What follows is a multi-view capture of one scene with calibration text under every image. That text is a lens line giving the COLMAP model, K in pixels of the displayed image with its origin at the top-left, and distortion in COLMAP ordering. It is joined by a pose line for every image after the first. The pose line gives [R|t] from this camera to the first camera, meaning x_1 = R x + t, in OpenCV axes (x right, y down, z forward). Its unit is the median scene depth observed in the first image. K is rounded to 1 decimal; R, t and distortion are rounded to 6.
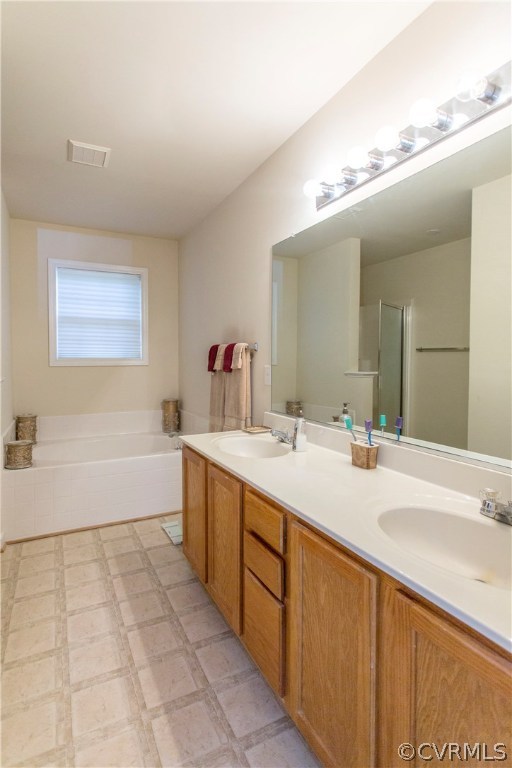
lens RADIAL K [[376.9, 0, 256.0], [0, 376.9, 384.0], [0, 0, 1]] dist [-0.000636, -0.000006]
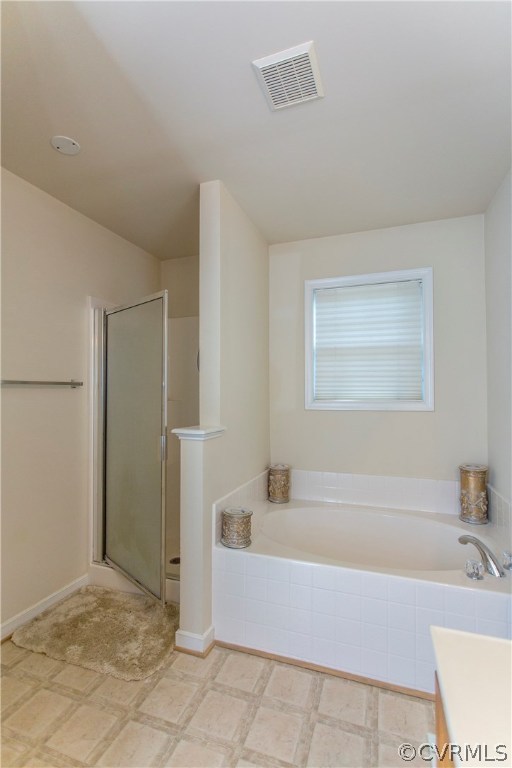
lens RADIAL K [[376.9, 0, 256.0], [0, 376.9, 384.0], [0, 0, 1]] dist [-0.000636, -0.000006]
pose [[0.695260, -0.015678, -0.718588, -0.029803], [-0.050049, 0.996279, -0.070160, -0.039061], [0.717014, 0.084744, 0.691888, 0.343317]]
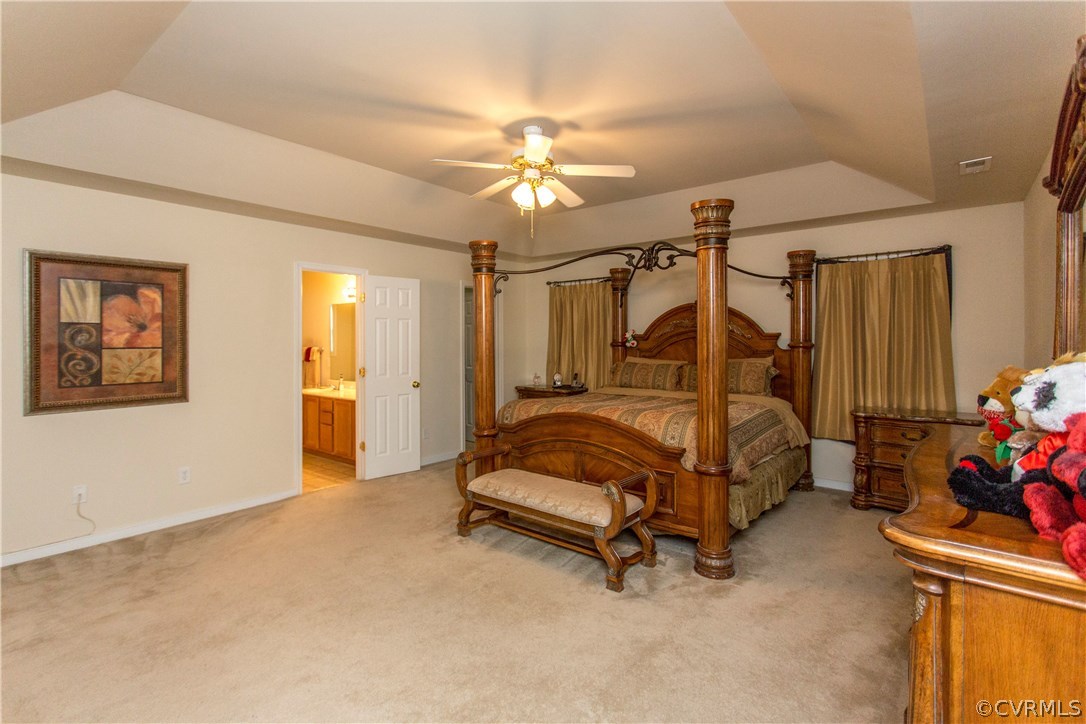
lens RADIAL K [[533.0, 0, 543.0], [0, 533.0, 362.0], [0, 0, 1]] dist [-0.000636, -0.000006]
pose [[0.923736, -0.011531, 0.382856, -0.005467], [0.020780, 0.999583, -0.020032, 0.065297], [-0.382466, 0.026460, 0.923591, -2.594038]]
